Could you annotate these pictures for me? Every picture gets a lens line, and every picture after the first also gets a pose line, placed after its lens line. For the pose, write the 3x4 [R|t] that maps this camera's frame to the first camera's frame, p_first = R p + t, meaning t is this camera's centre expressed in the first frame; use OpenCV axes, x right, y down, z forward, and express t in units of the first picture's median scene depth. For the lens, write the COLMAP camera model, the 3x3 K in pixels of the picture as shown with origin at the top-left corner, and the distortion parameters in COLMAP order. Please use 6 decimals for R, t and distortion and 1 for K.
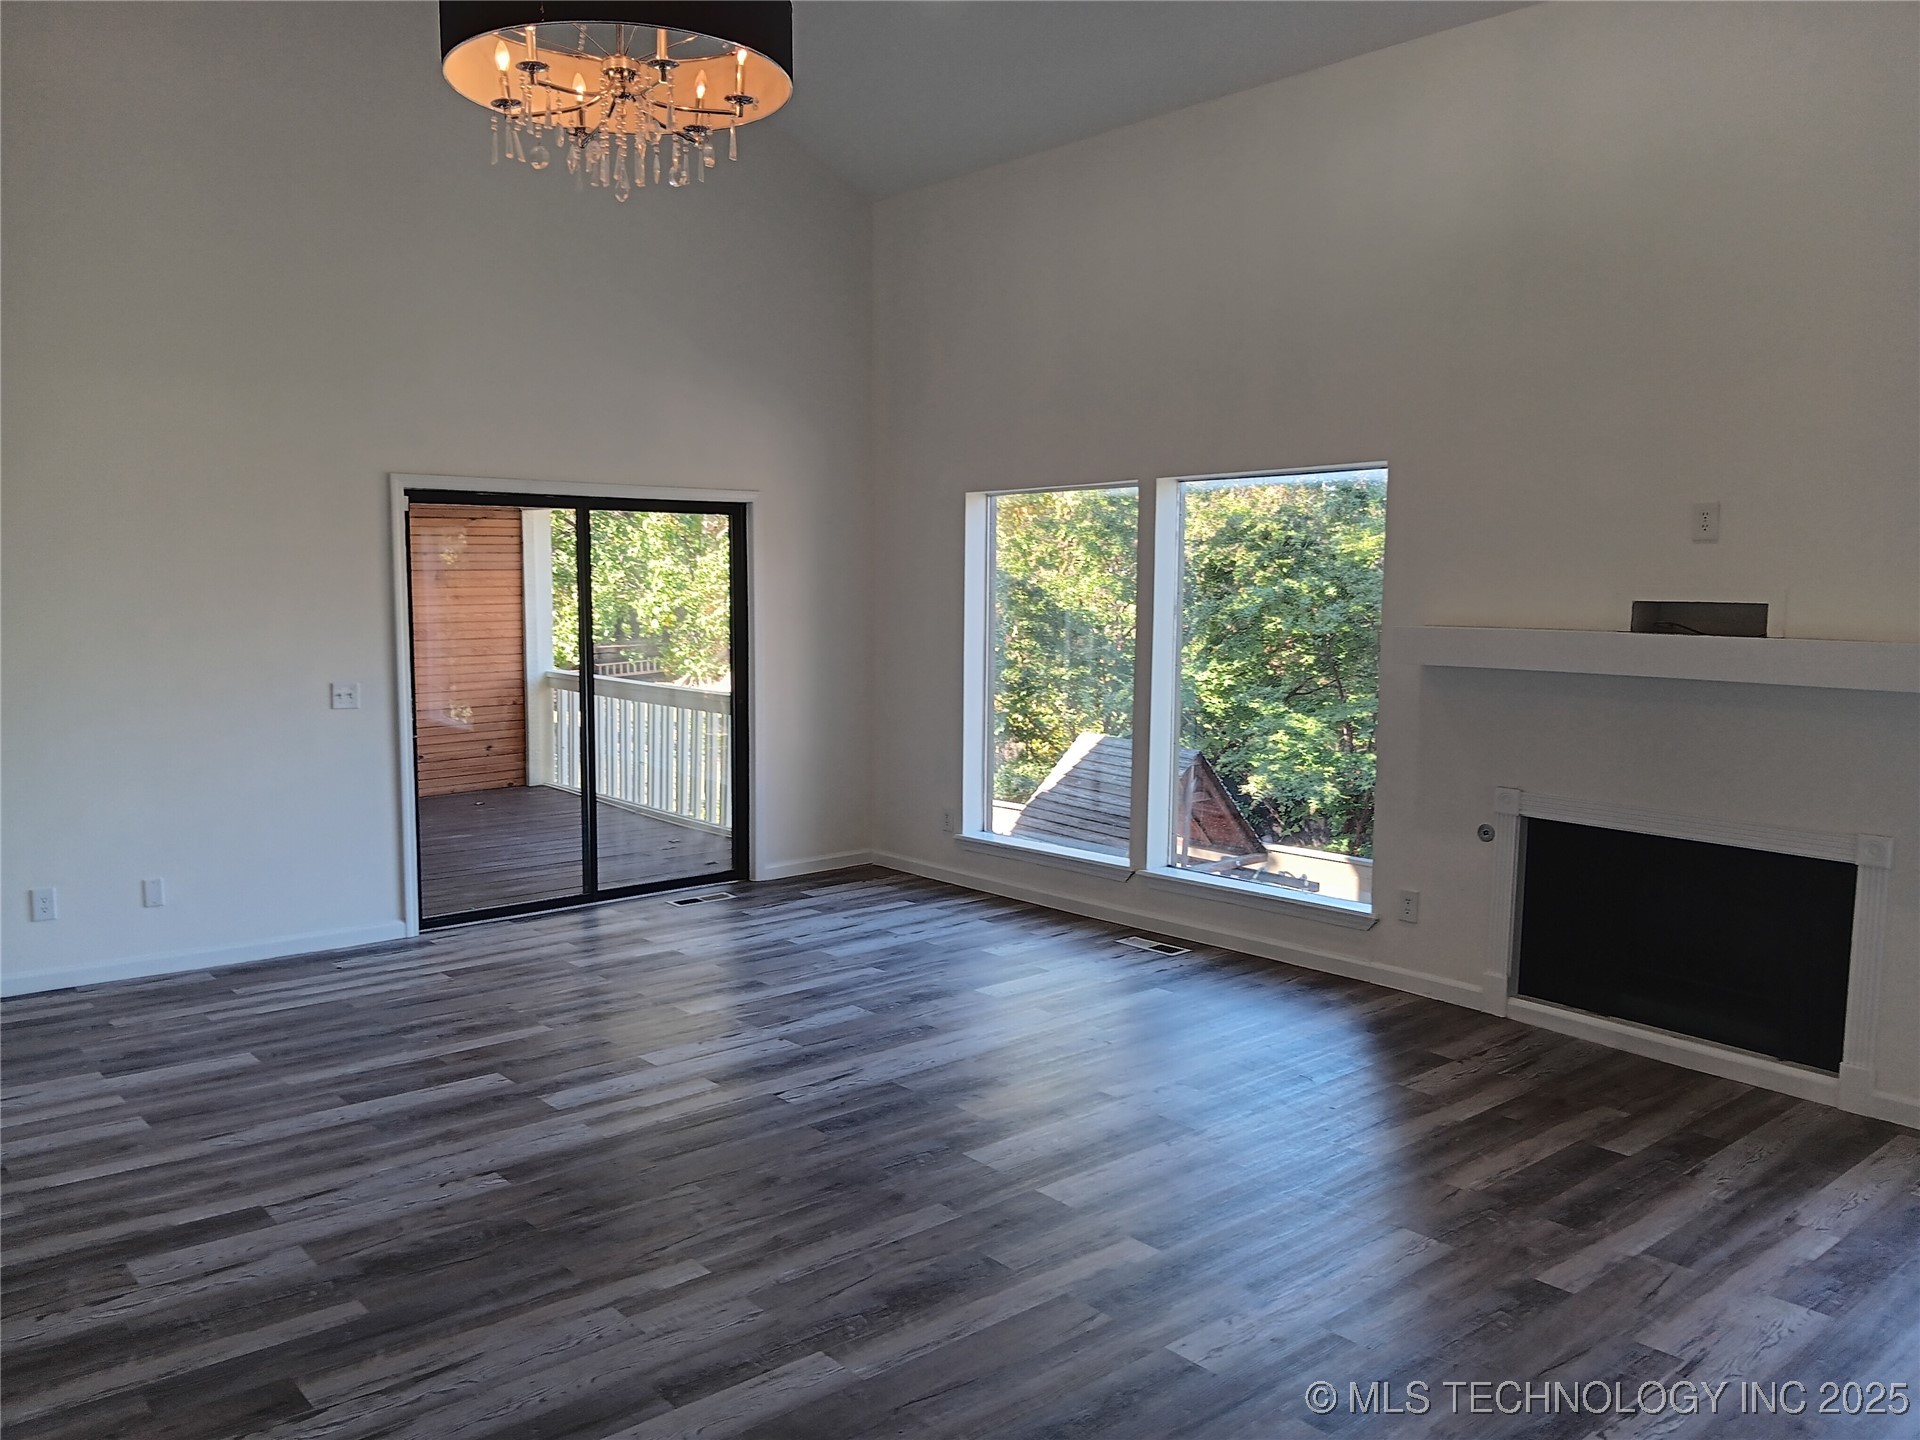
lens RADIAL K [[1485.7, 0, 960.0], [0, 1485.7, 720.0], [0, 0, 1]] dist [0.080727, -0.193682]
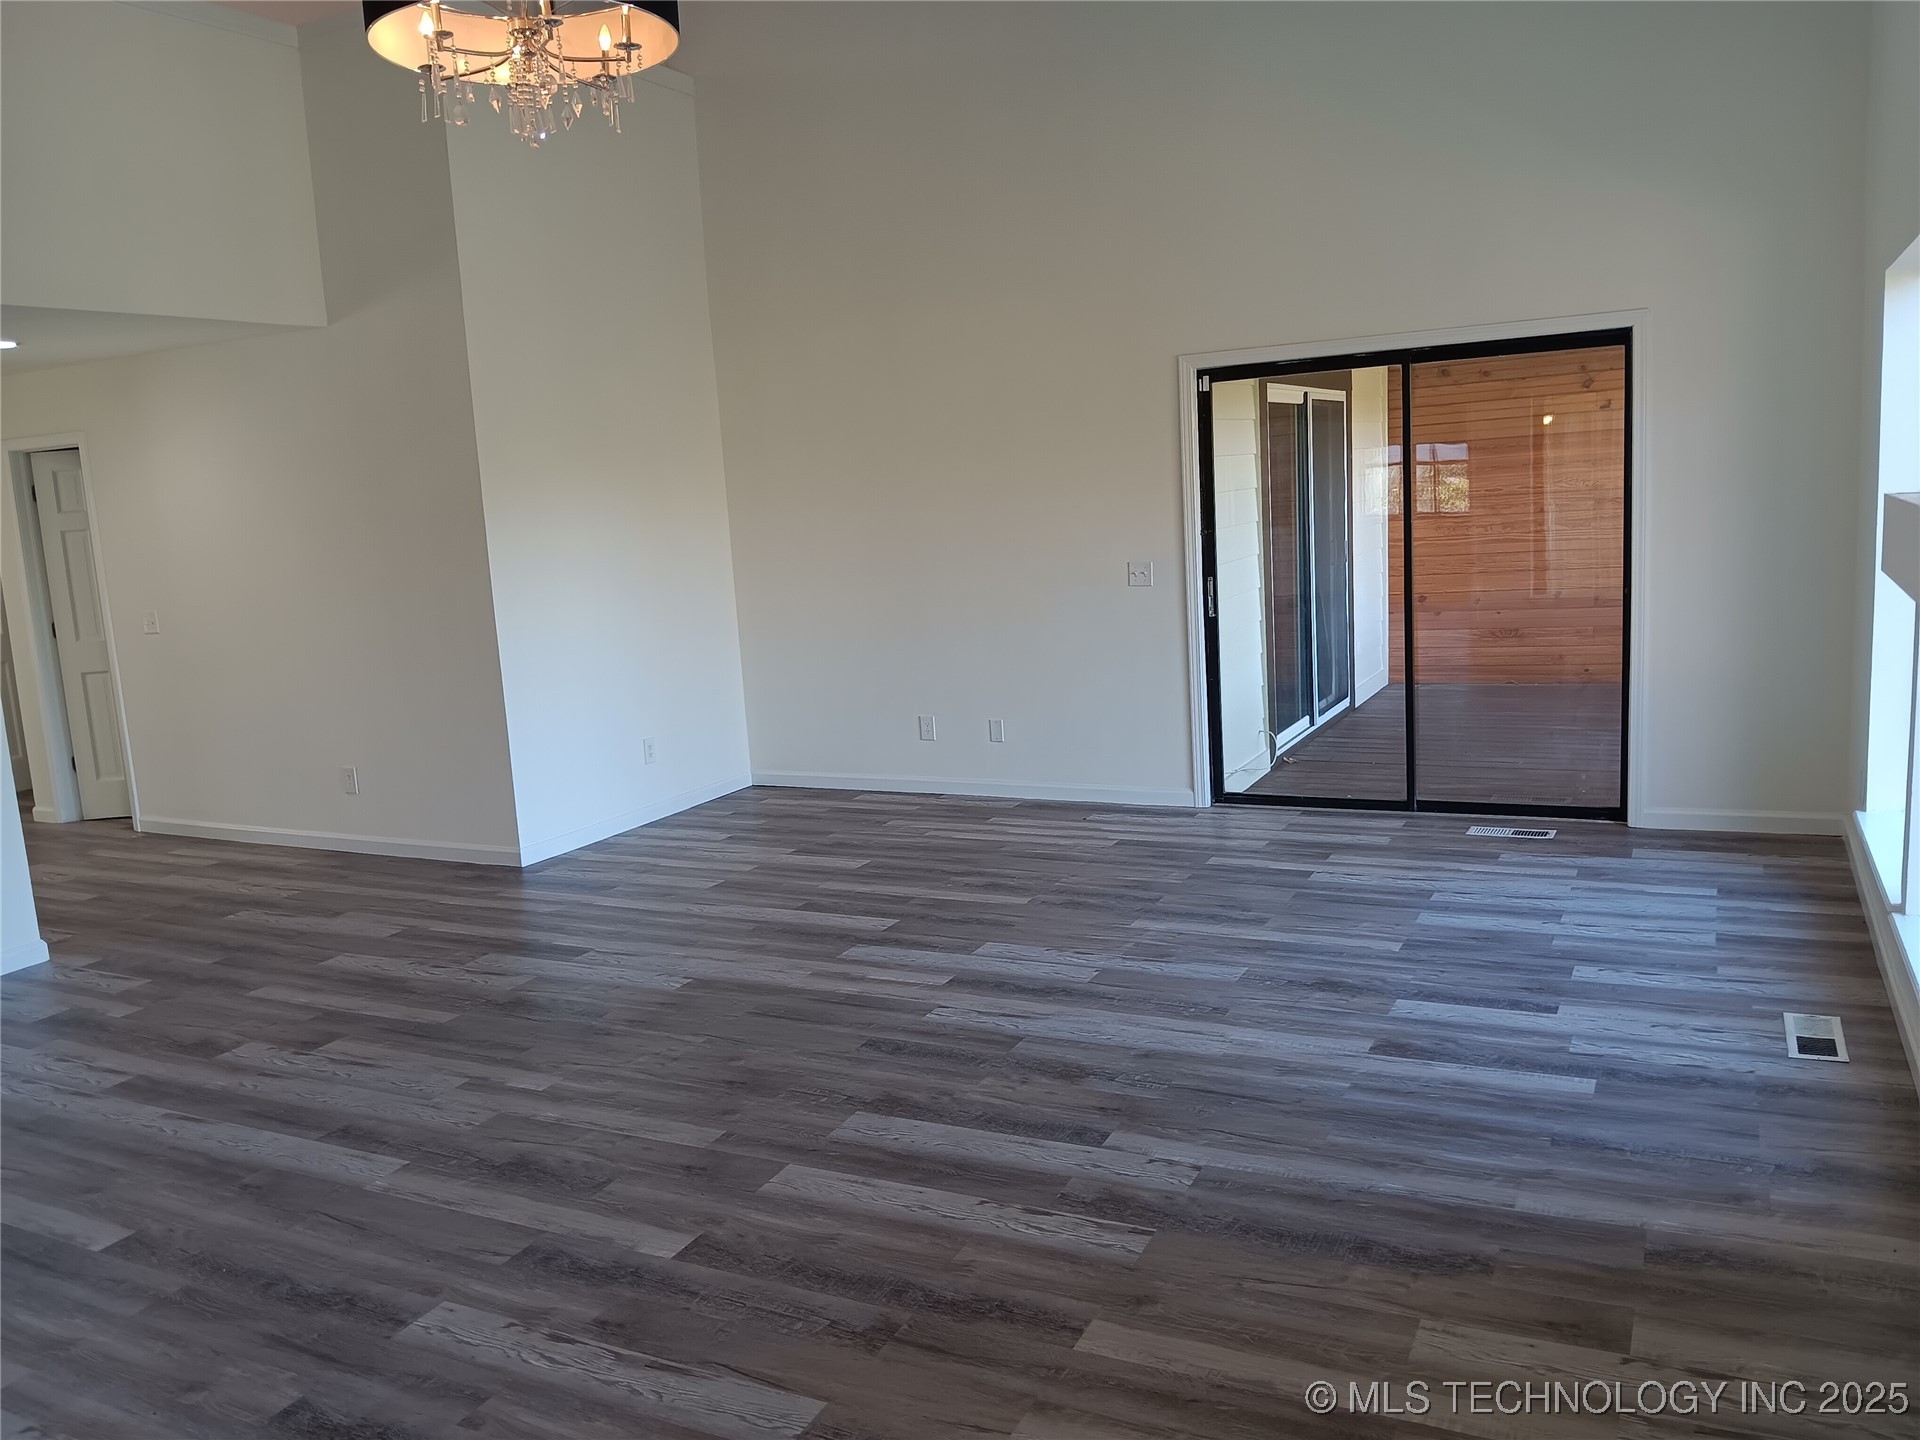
lens RADIAL K [[1485.7, 0, 960.0], [0, 1485.7, 720.0], [0, 0, 1]] dist [0.080727, -0.193682]
pose [[0.386123, 0.119343, -0.914694, 0.685300], [-0.030741, 0.992710, 0.116545, -0.042564], [0.921935, -0.016883, 0.386977, 0.594572]]
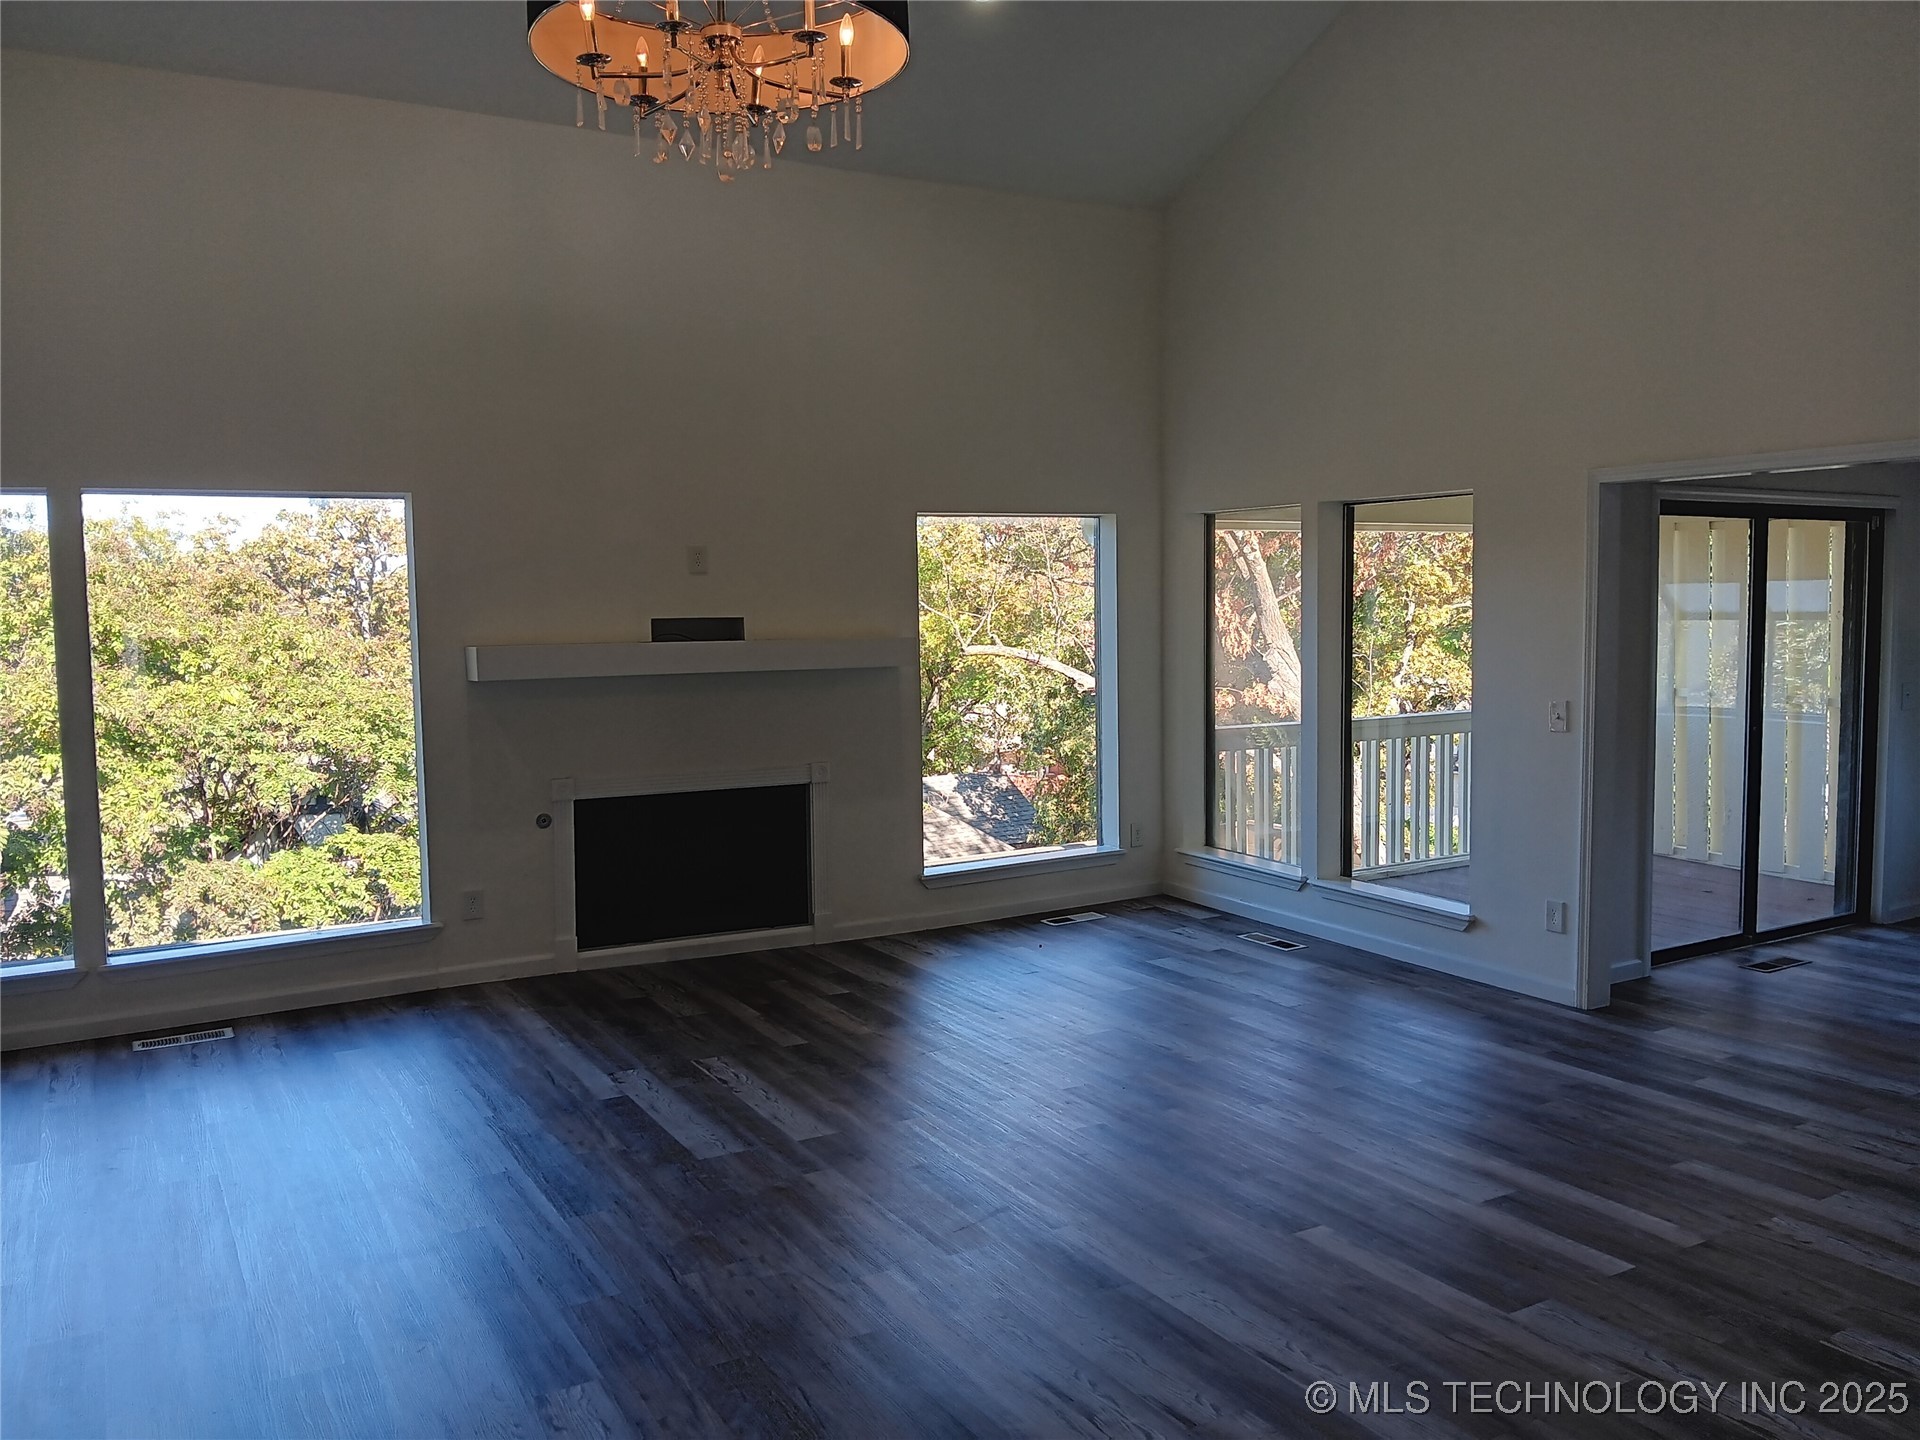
lens RADIAL K [[1485.7, 0, 960.0], [0, 1485.7, 720.0], [0, 0, 1]] dist [0.080727, -0.193682]
pose [[0.179493, -0.087959, 0.979819, -0.794539], [0.109505, 0.991592, 0.068955, -0.052014], [-0.977646, 0.094918, 0.187616, 0.502344]]
